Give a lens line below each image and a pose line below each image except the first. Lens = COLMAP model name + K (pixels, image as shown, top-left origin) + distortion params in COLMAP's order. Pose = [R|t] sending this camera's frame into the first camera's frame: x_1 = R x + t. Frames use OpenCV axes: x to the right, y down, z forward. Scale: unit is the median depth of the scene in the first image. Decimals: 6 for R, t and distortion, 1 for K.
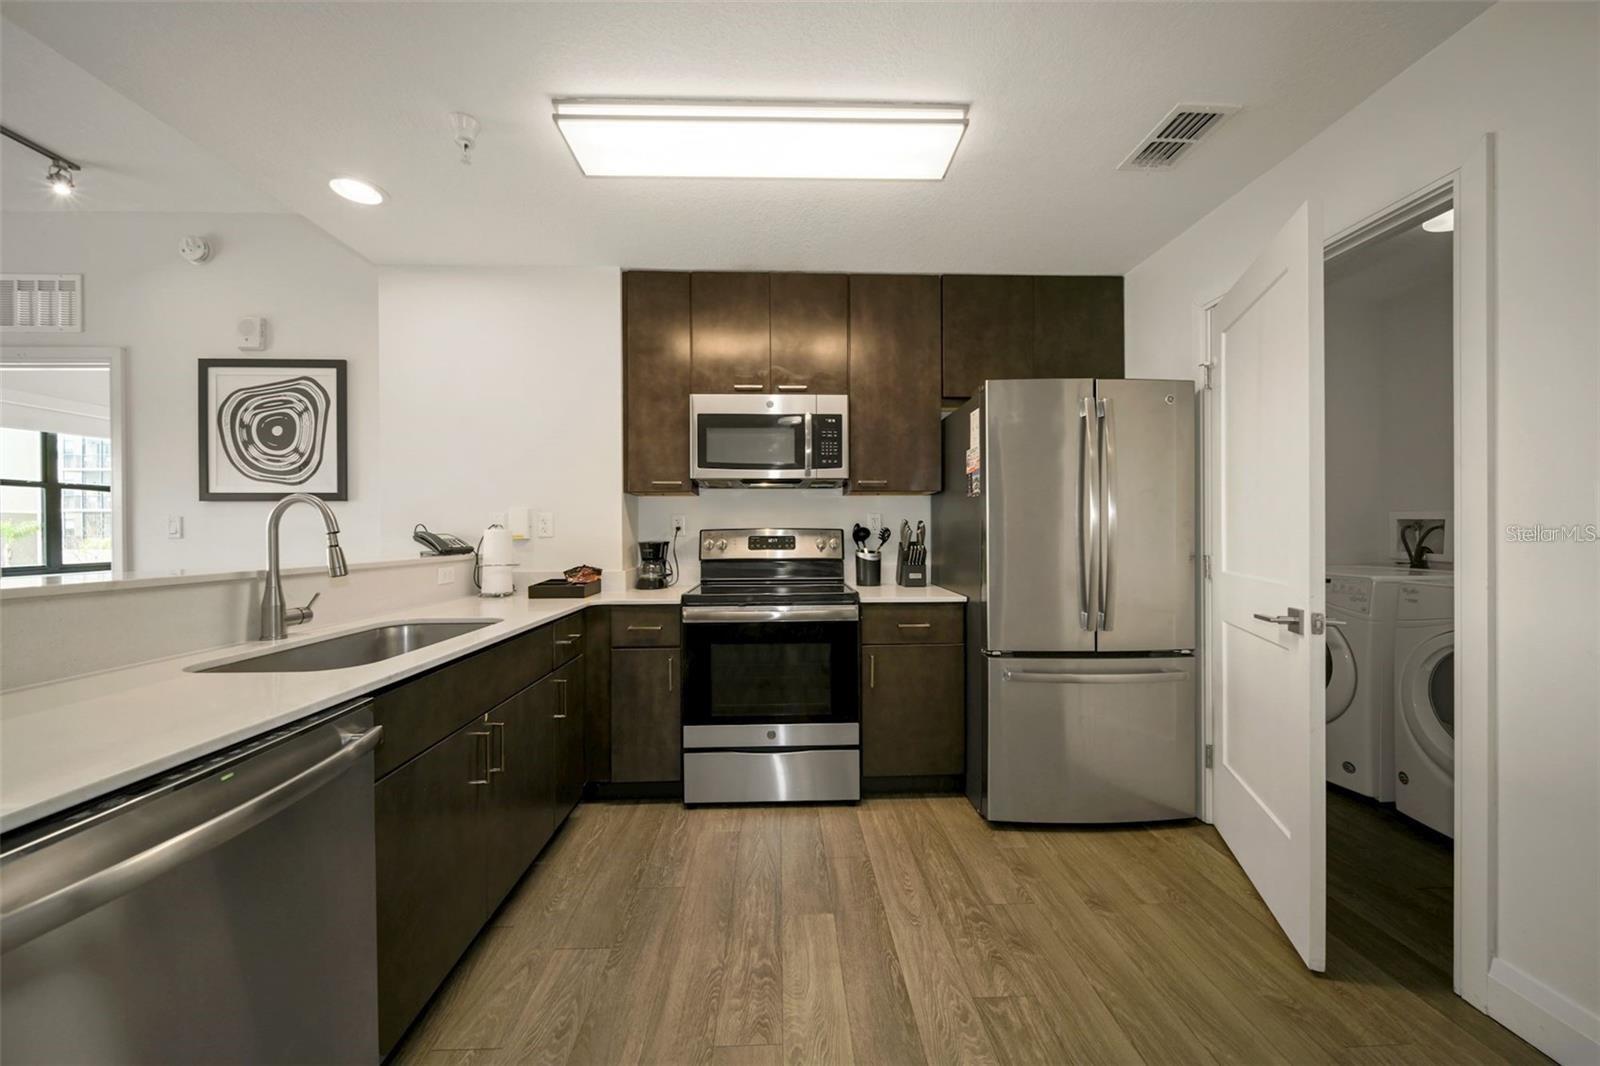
lens RADIAL K [[564.5, 0, 795.2], [0, 564.5, 529.3], [0, 0, 1]] dist [0.000423, -0.000186]
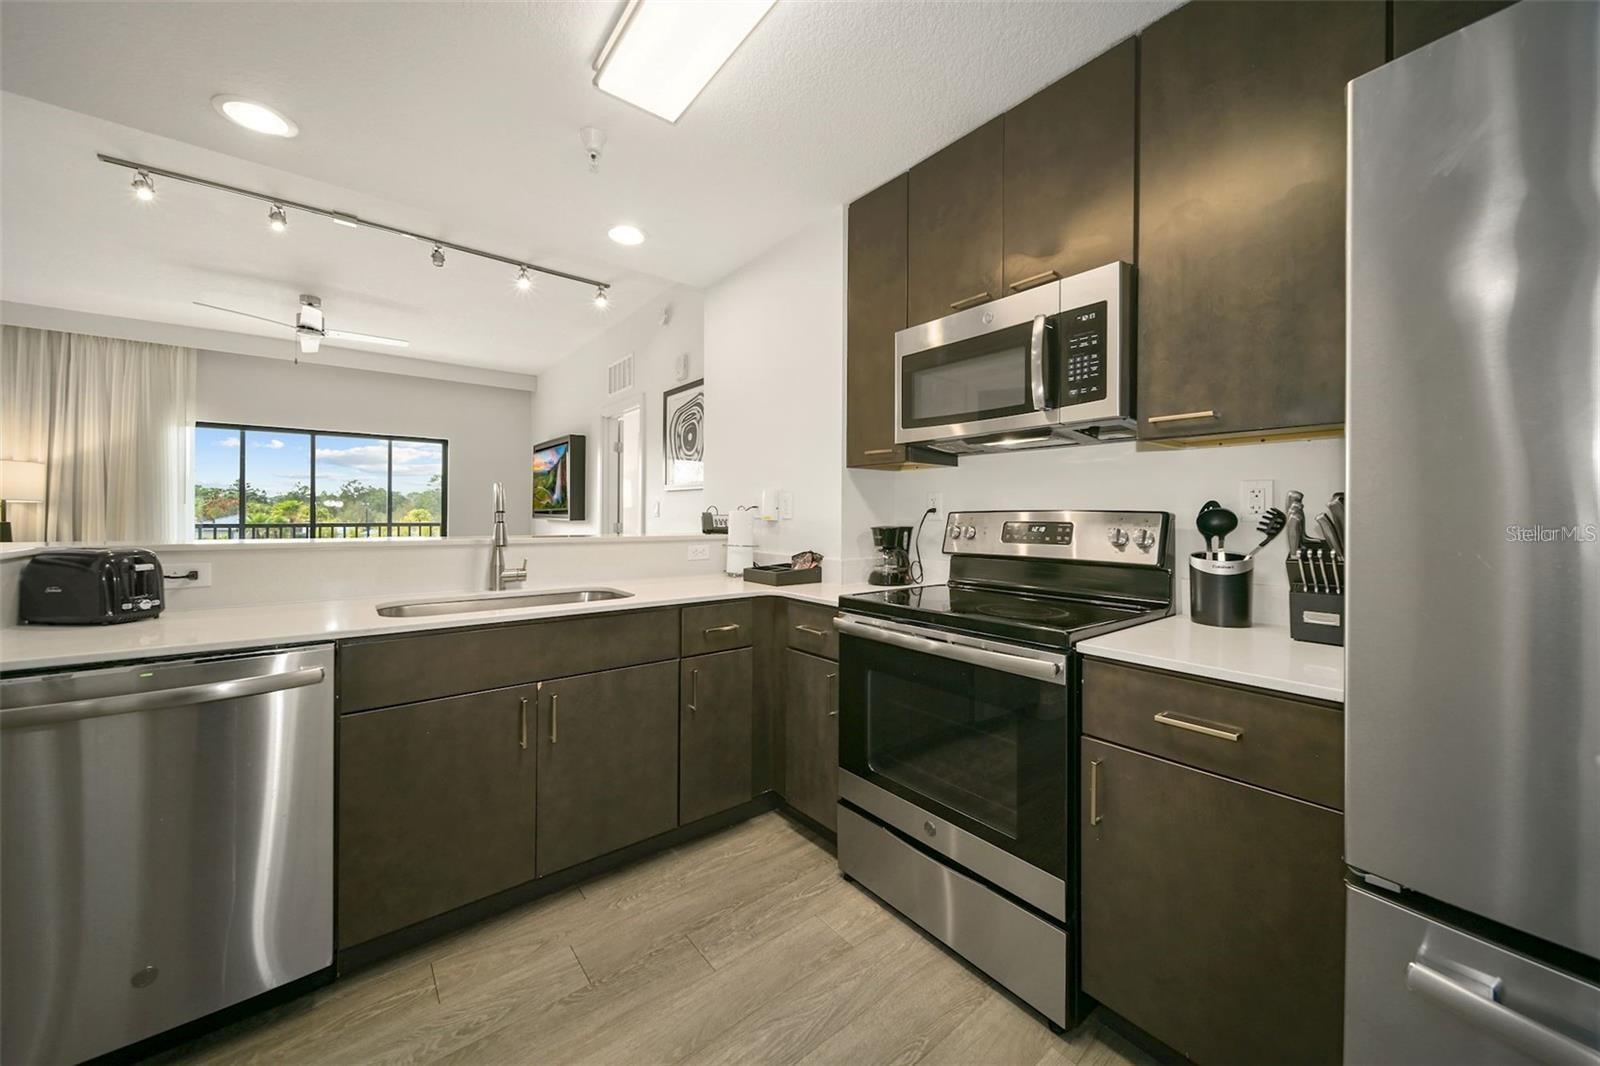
lens RADIAL K [[576.3, 0, 791.9], [0, 576.3, 511.6], [0, 0, 1]] dist [0.001044, 0.000005]
pose [[0.592408, 0.002827, -0.805633, 0.355182], [-0.003909, 0.999992, 0.000634, 0.000504], [0.805628, 0.002773, 0.592415, 0.432361]]
